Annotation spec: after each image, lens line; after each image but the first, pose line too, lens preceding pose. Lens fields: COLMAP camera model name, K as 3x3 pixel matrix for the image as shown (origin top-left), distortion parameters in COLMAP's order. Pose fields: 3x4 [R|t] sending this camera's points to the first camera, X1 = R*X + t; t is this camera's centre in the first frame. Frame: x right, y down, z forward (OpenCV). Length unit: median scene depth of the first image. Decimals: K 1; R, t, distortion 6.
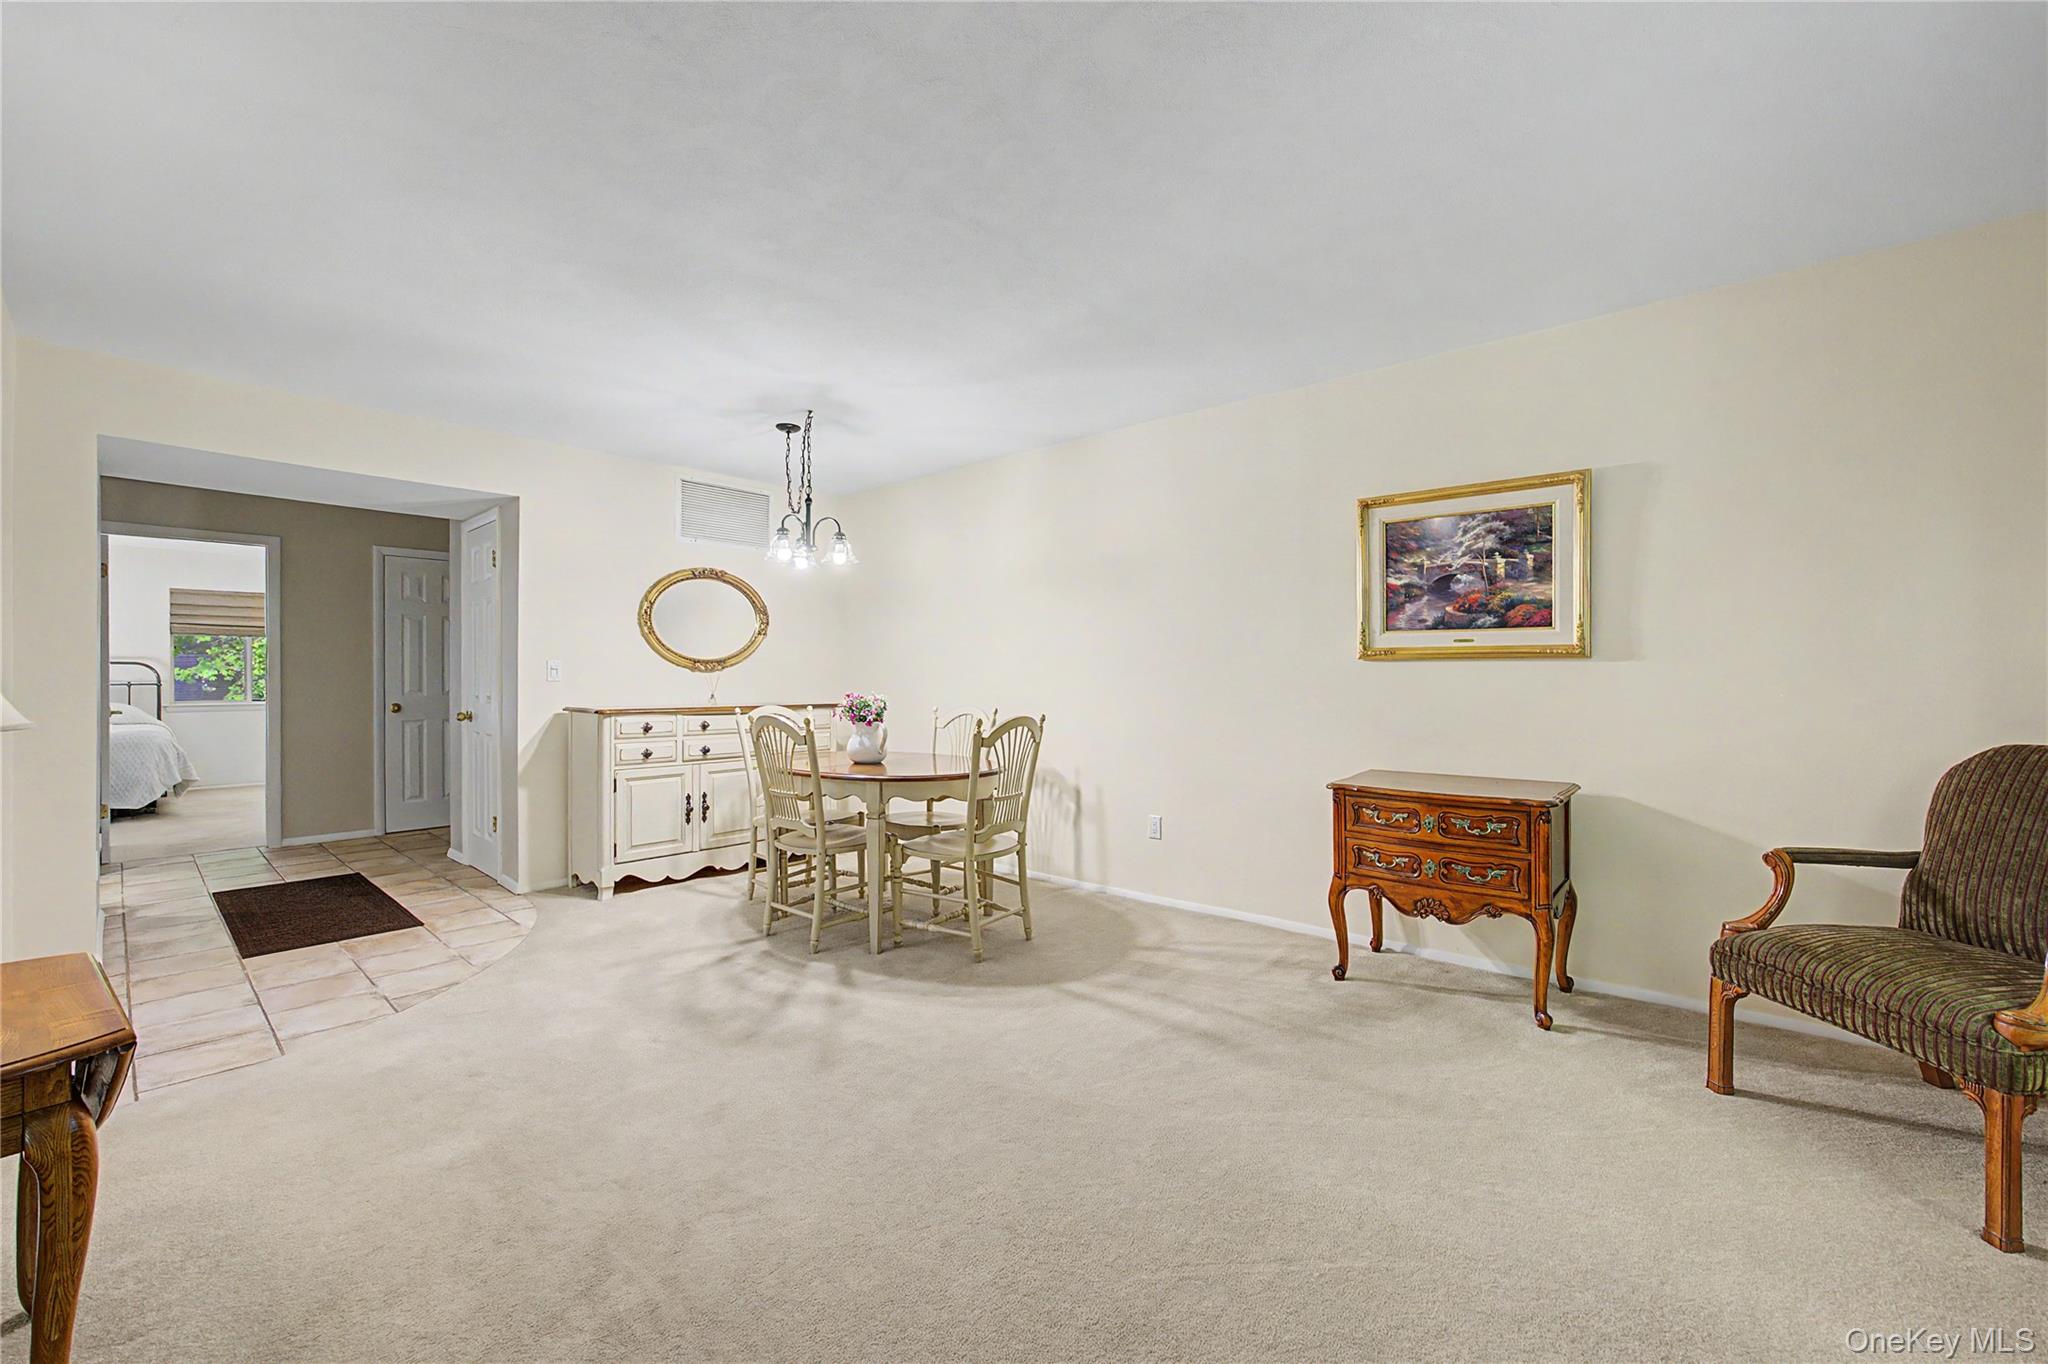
lens RADIAL K [[800.1, 0, 1026.6], [0, 800.1, 681.1], [0, 0, 1]] dist [-0.022861, 0.006544]
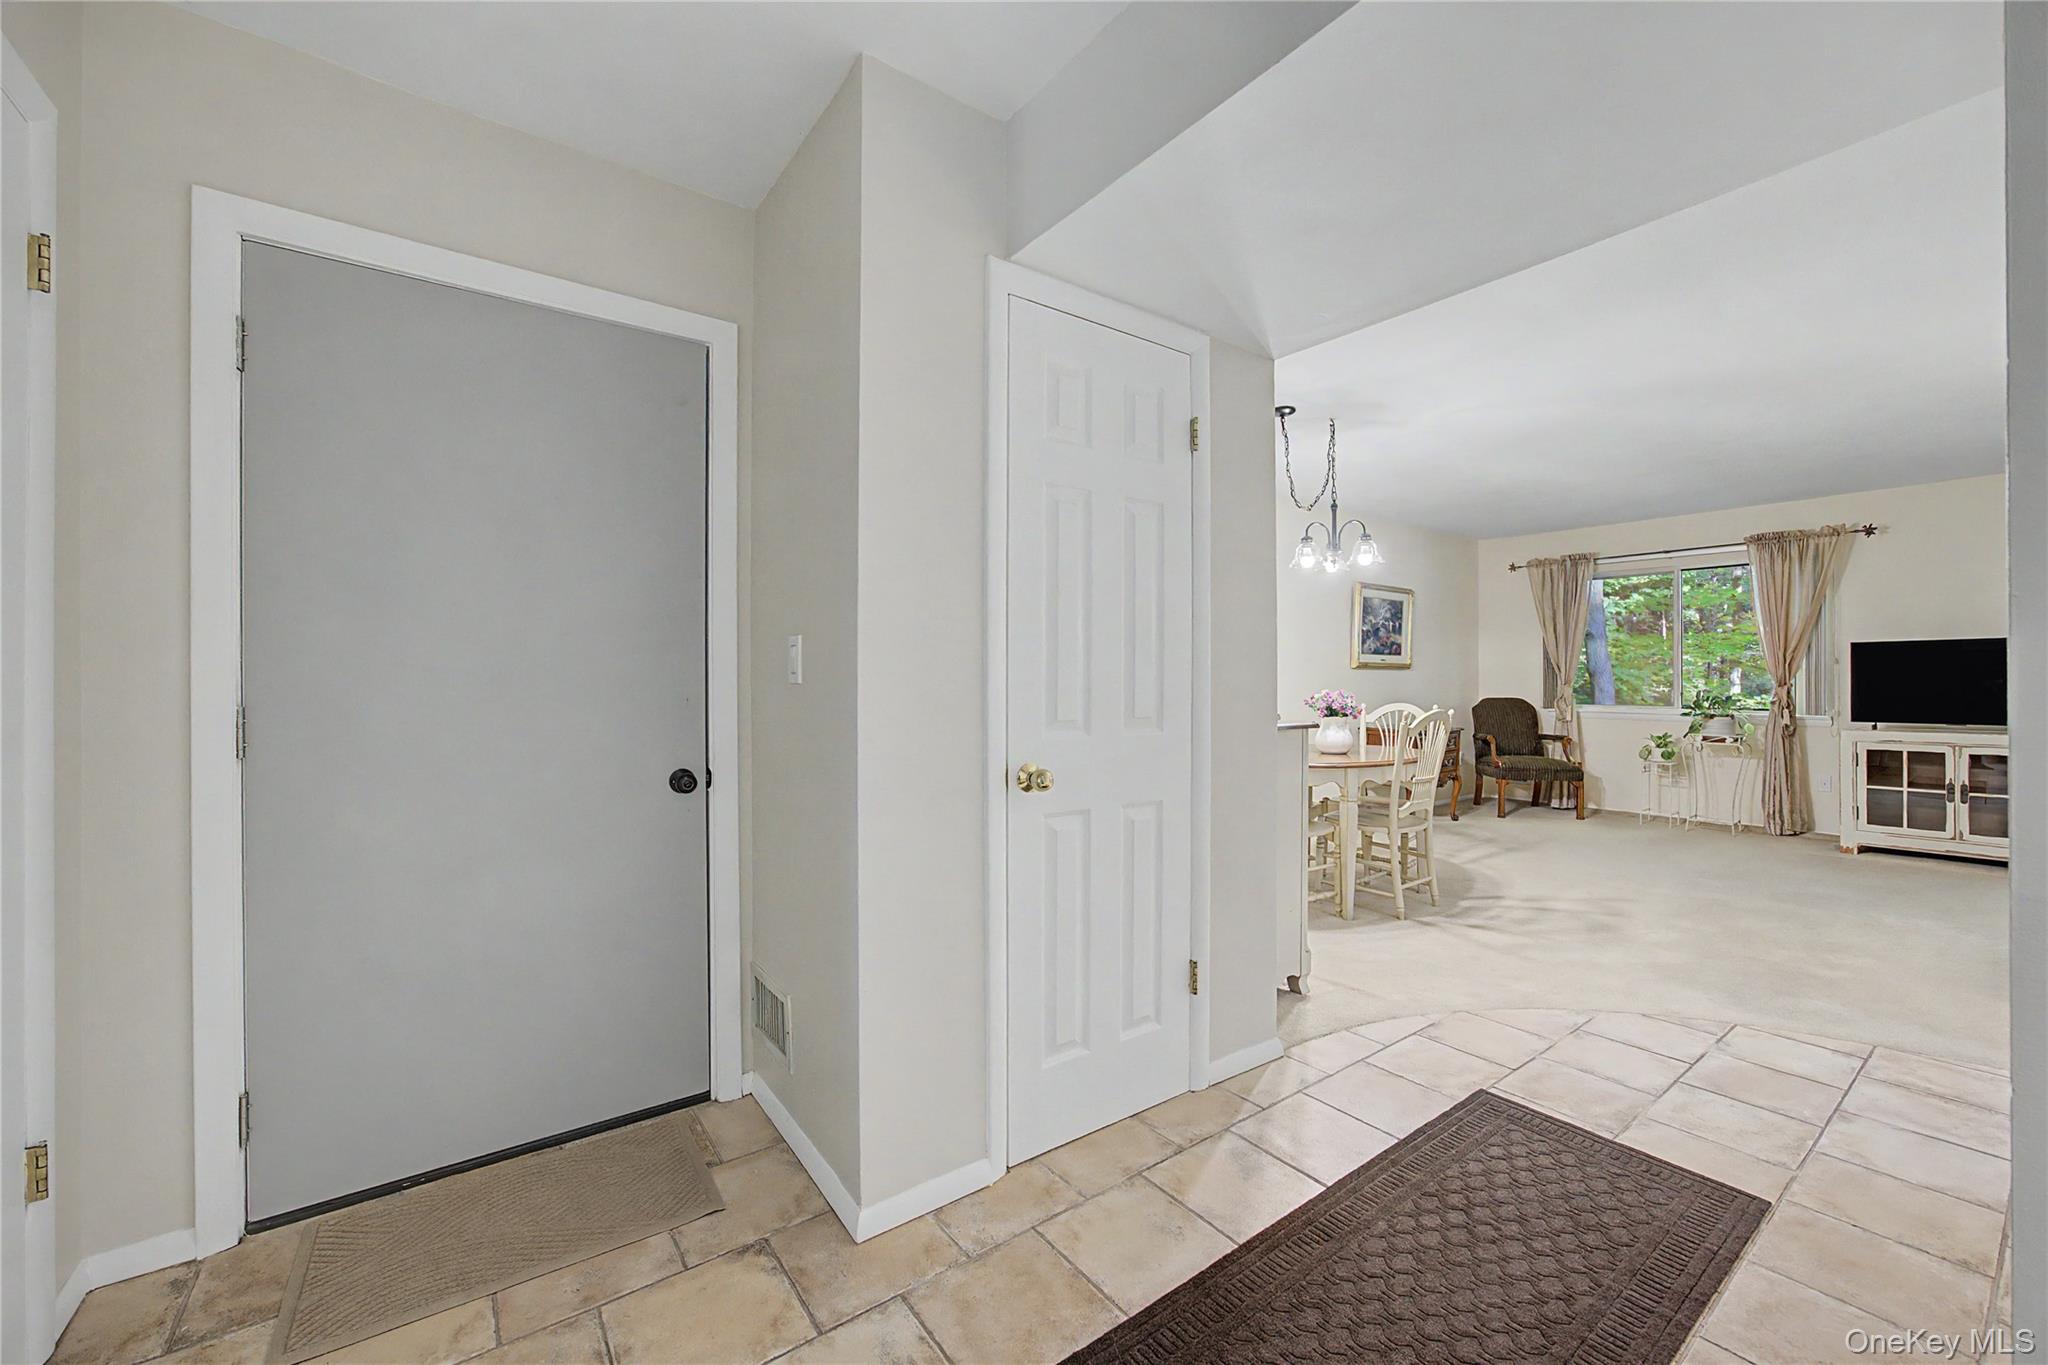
lens RADIAL K [[800.1, 0, 1032.0], [0, 800.1, 678.0], [0, 0, 1]] dist [-0.022861, 0.006544]
pose [[0.229901, -0.000619, 0.973214, -1.656966], [0.002603, 0.999997, 0.000022, -0.005644], [-0.973211, 0.002528, 0.229901, 1.385083]]
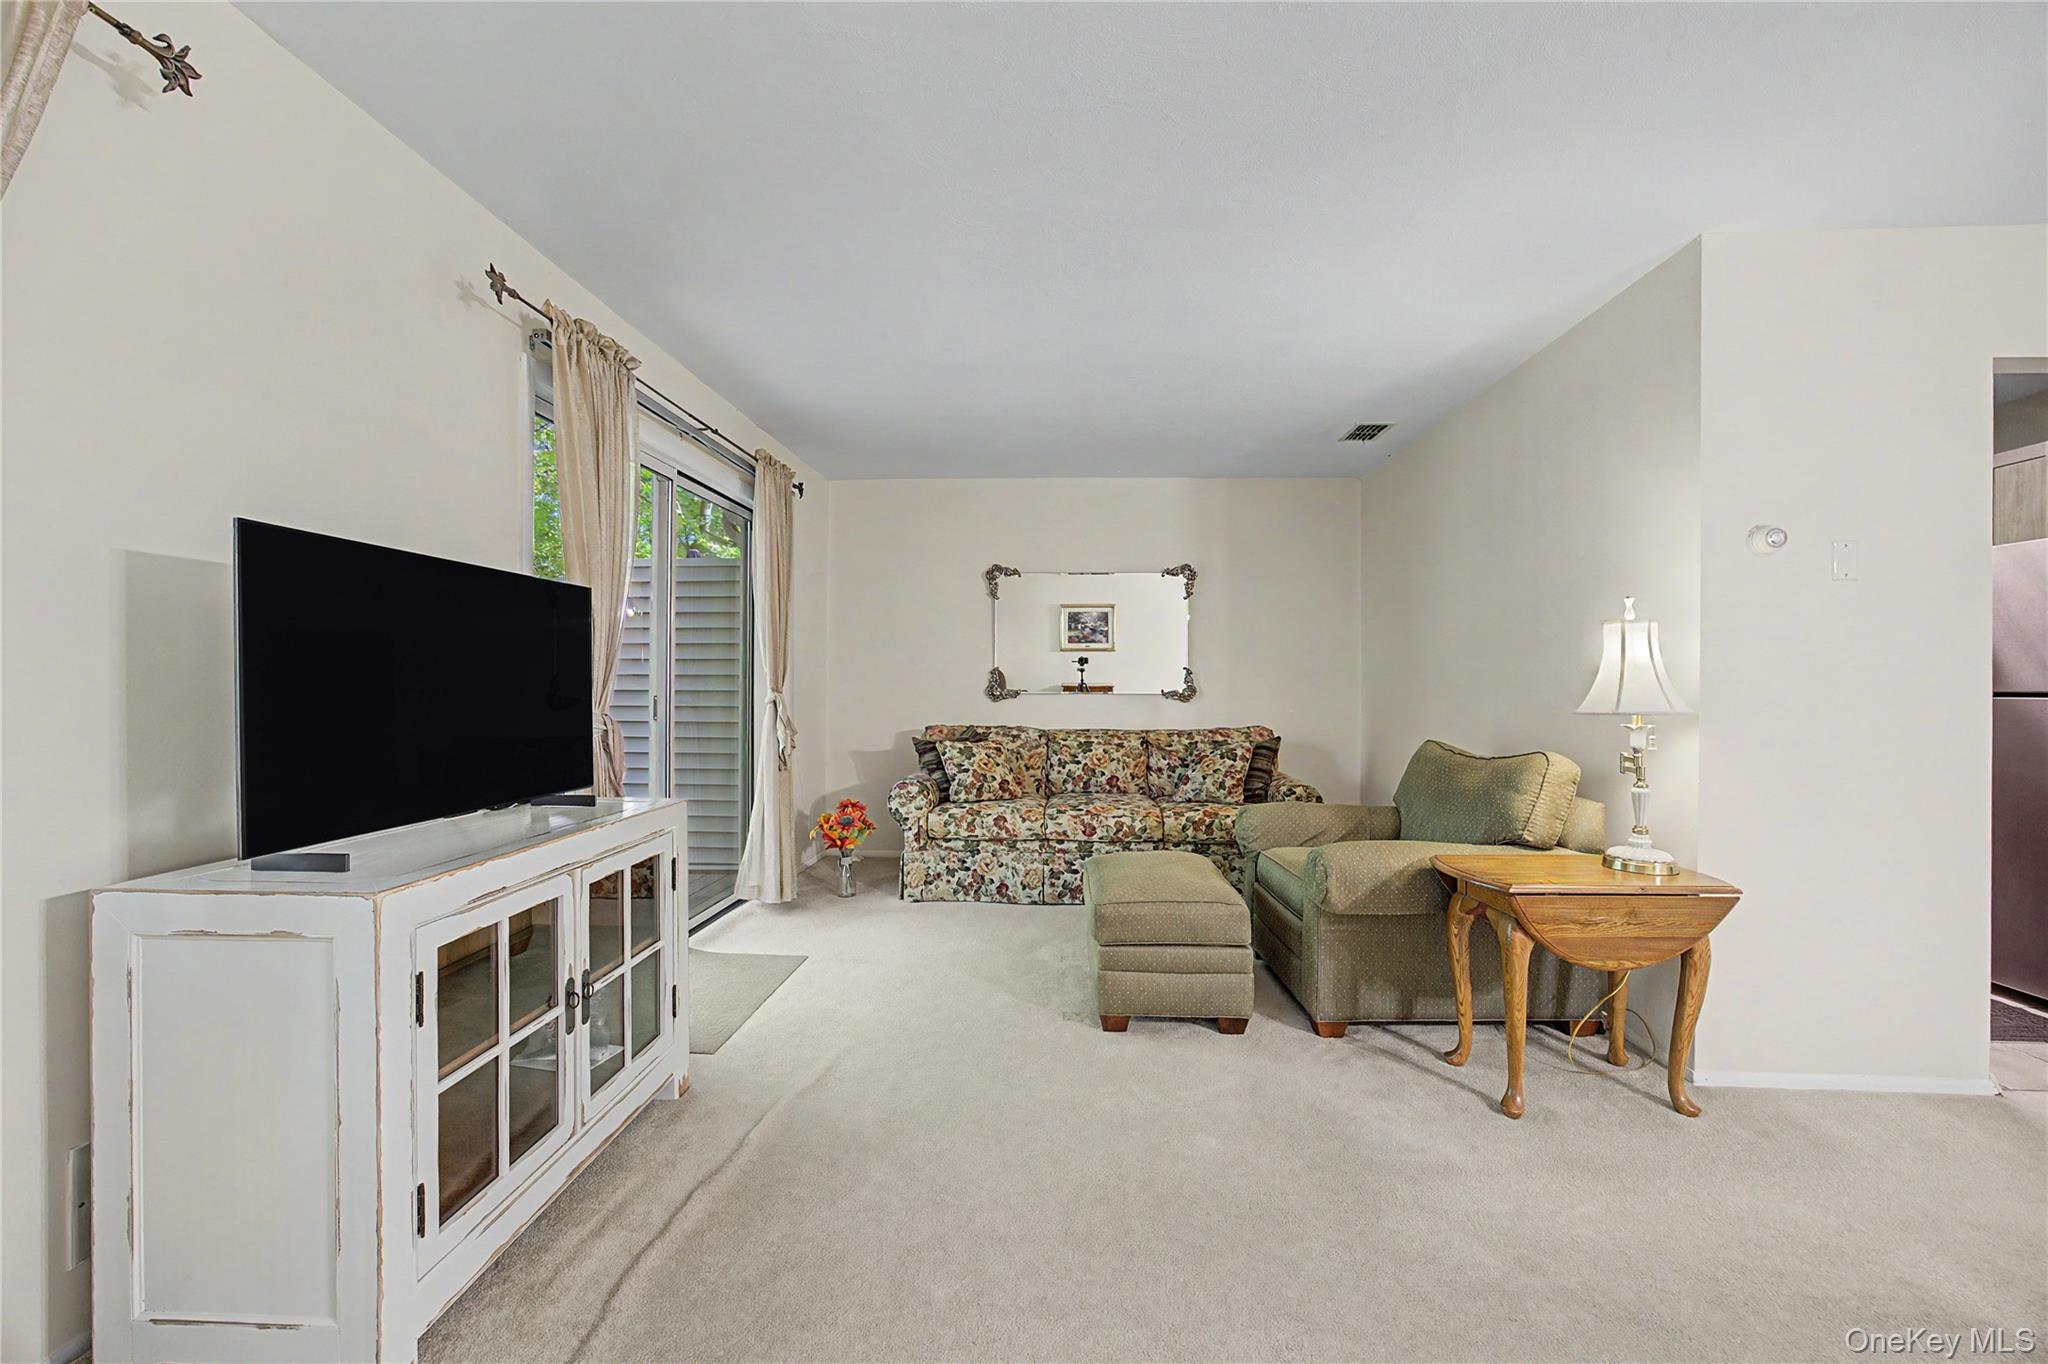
lens RADIAL K [[800.1, 0, 1037.9], [0, 800.1, 686.1], [0, 0, 1]] dist [-0.022861, 0.006544]
pose [[-0.794814, -0.008090, -0.606799, 0.272903], [-0.007860, 0.999964, -0.003037, 0.004902], [0.606802, 0.002355, -0.794849, 0.632694]]
